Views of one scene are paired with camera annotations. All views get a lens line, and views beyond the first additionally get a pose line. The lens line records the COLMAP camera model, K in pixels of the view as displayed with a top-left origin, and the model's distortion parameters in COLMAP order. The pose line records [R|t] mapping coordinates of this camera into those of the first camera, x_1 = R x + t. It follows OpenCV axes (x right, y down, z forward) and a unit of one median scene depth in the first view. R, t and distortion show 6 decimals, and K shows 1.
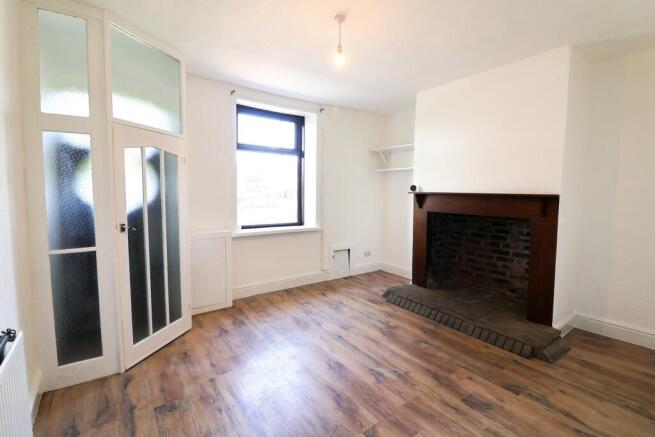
lens RADIAL K [[306.5, 0, 330.1], [0, 306.5, 212.5], [0, 0, 1]] dist [-0.013526, -0.000715]
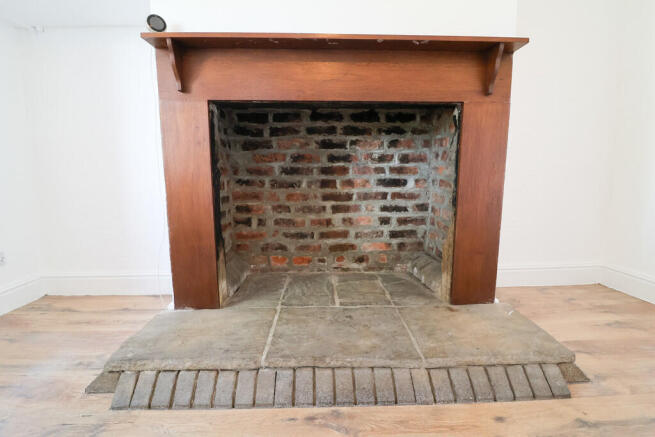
lens RADIAL K [[306.5, 0, 330.1], [0, 306.5, 212.5], [0, 0, 1]] dist [-0.013526, -0.000715]
pose [[0.561159, -0.118669, 0.819157, 0.091983], [0.071157, 0.992922, 0.095097, 0.103691], [-0.824644, 0.004924, 0.565631, 0.691760]]
